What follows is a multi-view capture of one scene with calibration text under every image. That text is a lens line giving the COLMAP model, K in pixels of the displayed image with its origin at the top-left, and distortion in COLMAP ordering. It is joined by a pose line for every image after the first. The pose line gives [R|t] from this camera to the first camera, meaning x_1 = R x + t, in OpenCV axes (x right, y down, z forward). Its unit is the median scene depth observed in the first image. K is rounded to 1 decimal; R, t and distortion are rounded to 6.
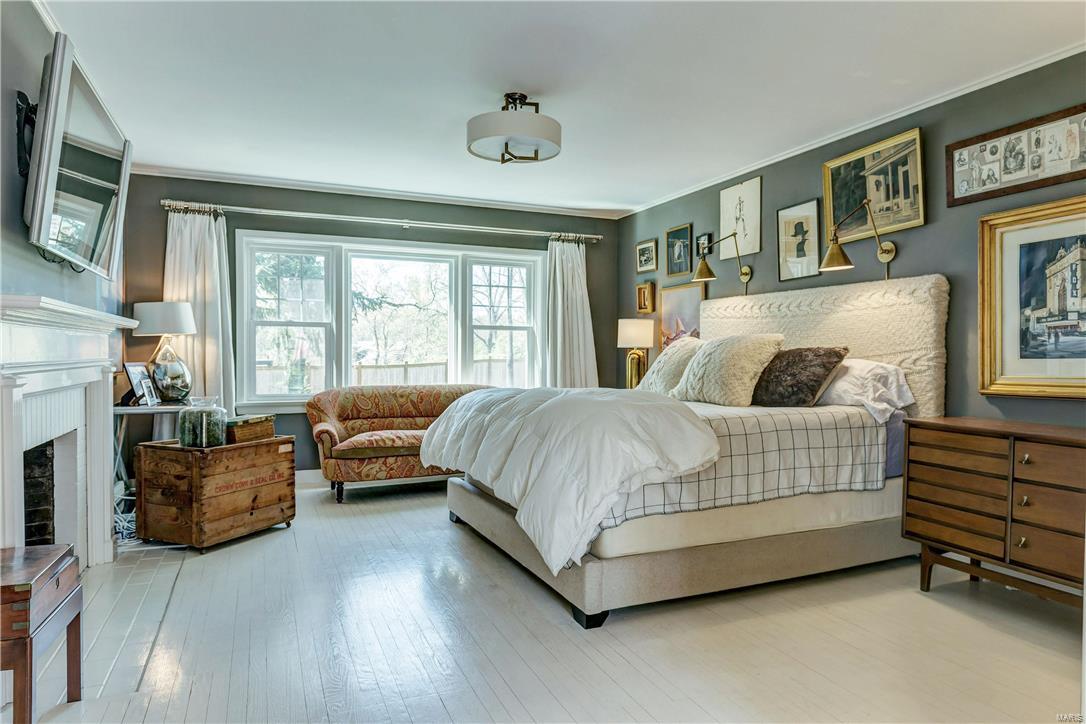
lens RADIAL K [[684.0, 0, 543.0], [0, 684.0, 362.0], [0, 0, 1]] dist [-0.000481, -0.000349]
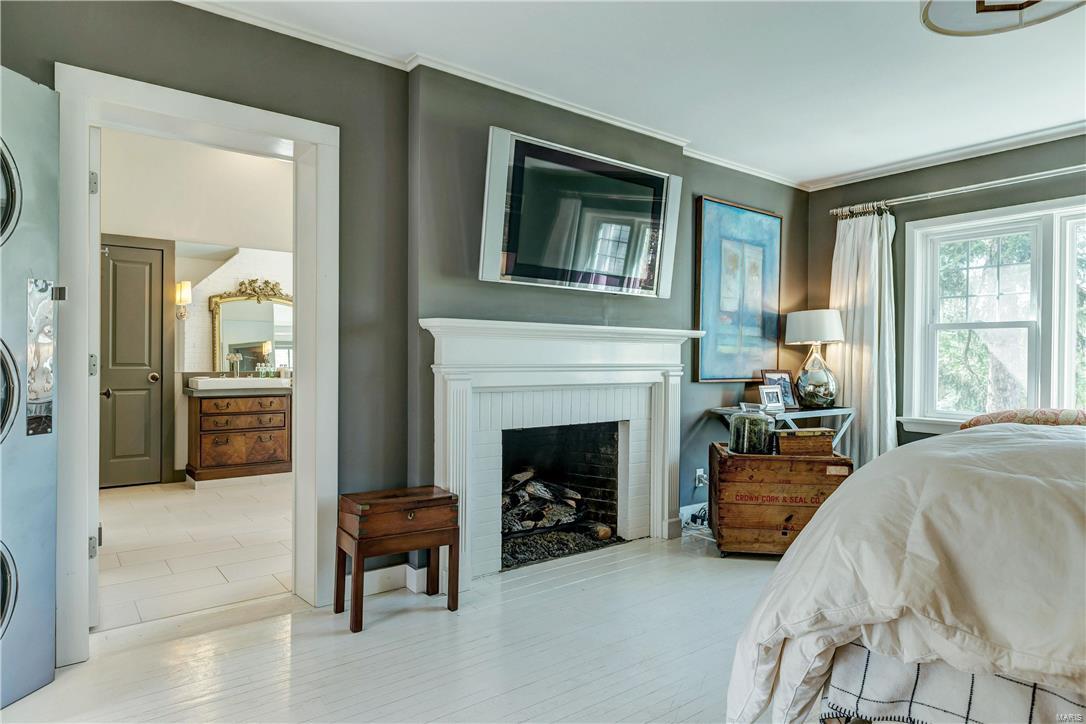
lens RADIAL K [[637.4, 0, 543.0], [0, 637.4, 362.0], [0, 0, 1]] dist [0.000710, 0.000509]
pose [[0.256887, 0.003054, -0.966437, 0.308989], [-0.020921, 0.999778, -0.002402, -0.000825], [0.966215, 0.020836, 0.256894, 0.440414]]
